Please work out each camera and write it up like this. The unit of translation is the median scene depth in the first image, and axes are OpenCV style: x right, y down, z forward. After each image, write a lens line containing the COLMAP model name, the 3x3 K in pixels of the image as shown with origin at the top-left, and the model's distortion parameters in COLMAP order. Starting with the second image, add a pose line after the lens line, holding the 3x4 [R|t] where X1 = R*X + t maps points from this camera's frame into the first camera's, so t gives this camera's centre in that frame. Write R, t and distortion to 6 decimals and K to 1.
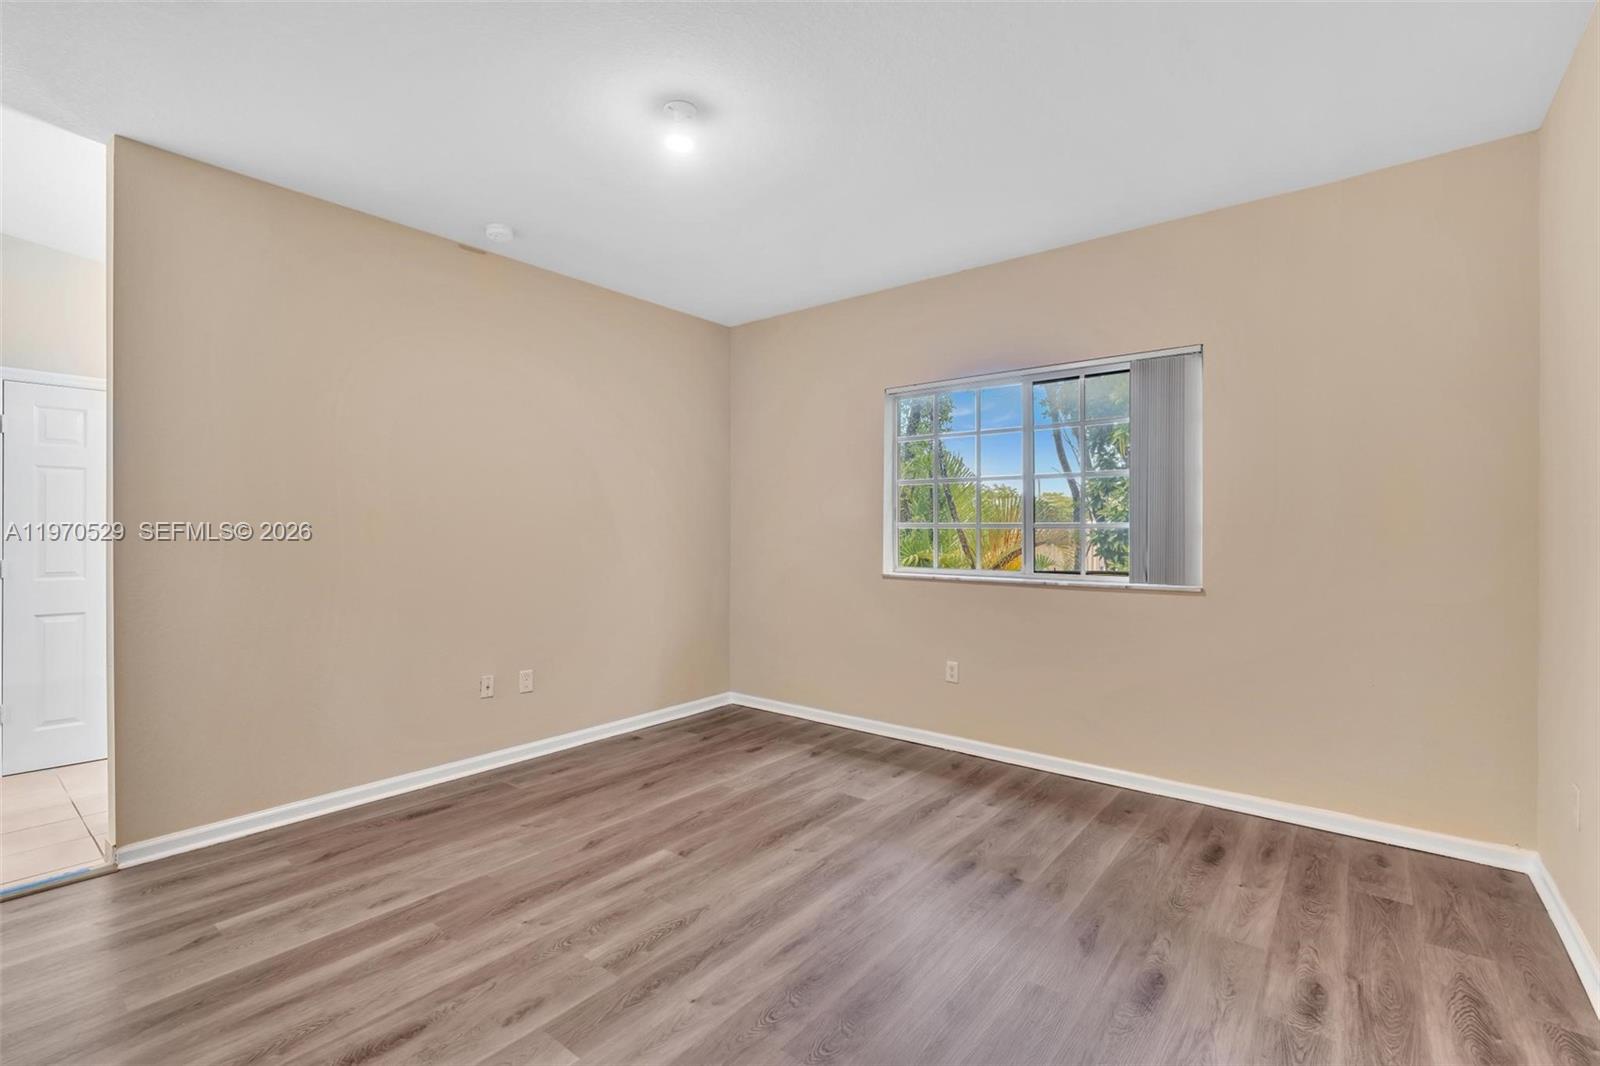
lens RADIAL K [[716.5, 0, 798.2], [0, 716.5, 532.8], [0, 0, 1]] dist [-0.003157, -0.000173]
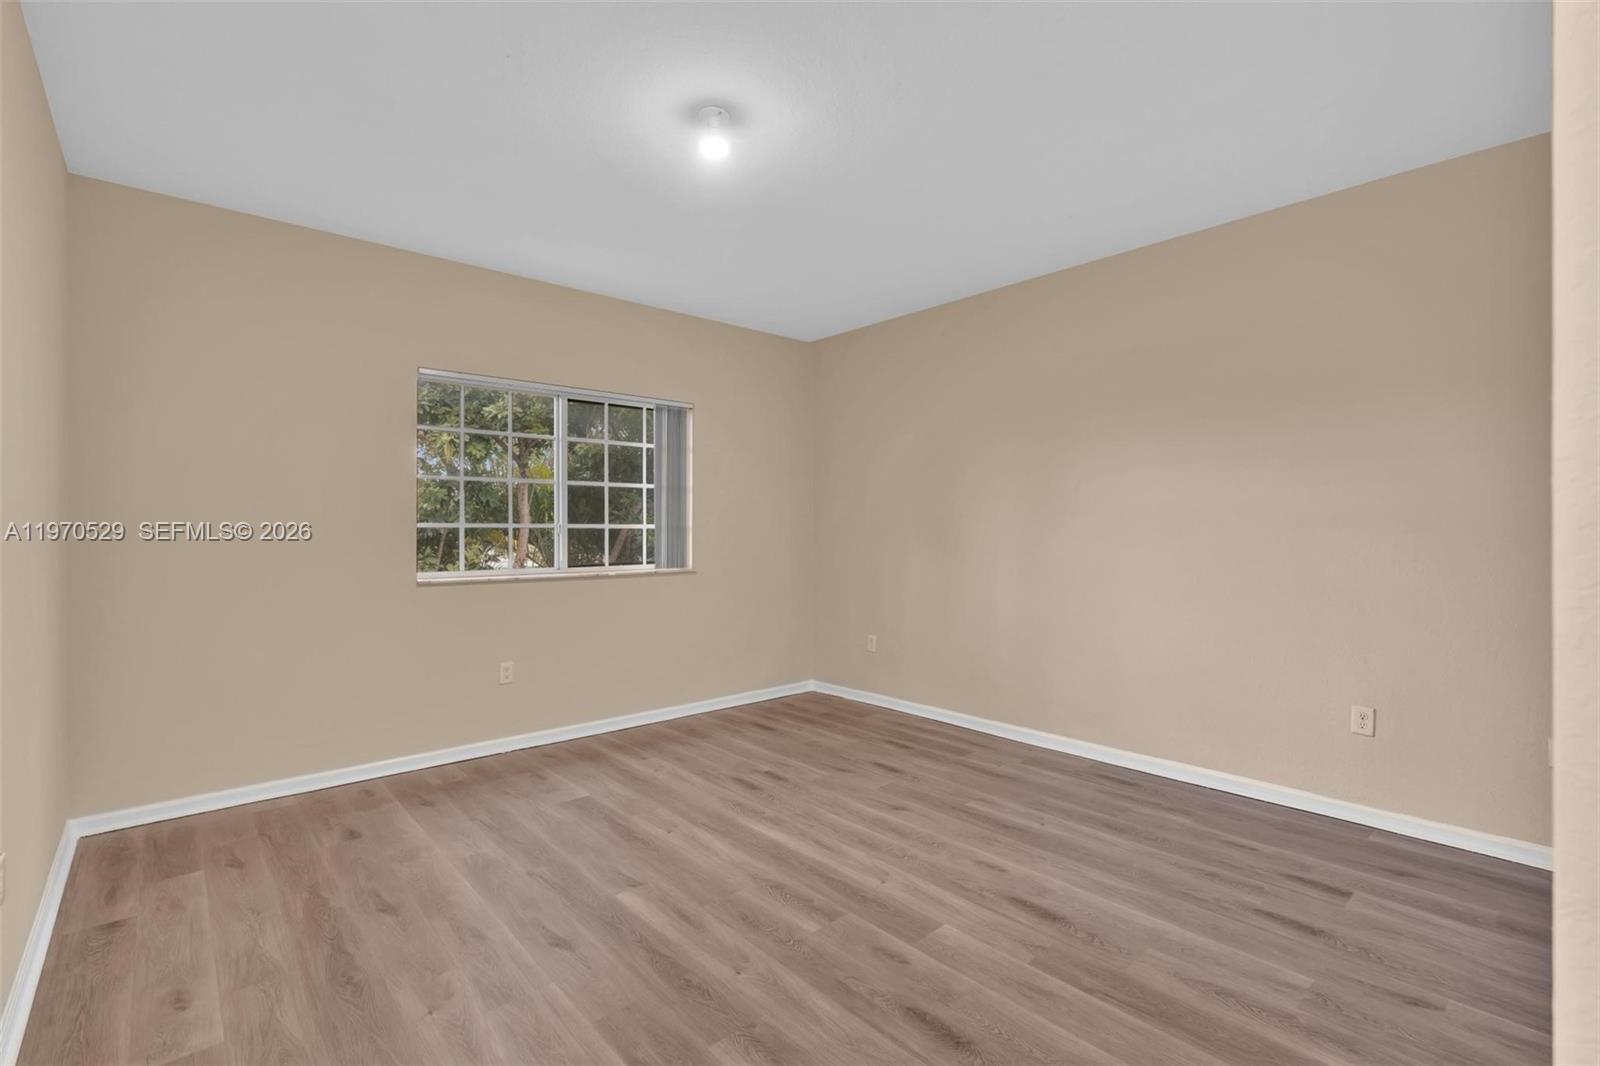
lens RADIAL K [[716.5, 0, 798.2], [0, 716.5, 532.8], [0, 0, 1]] dist [-0.003157, -0.000173]
pose [[0.161618, -0.002369, 0.986851, -0.873432], [0.002735, 0.999994, 0.001952, -0.001732], [-0.986850, 0.002384, 0.161624, 0.548729]]
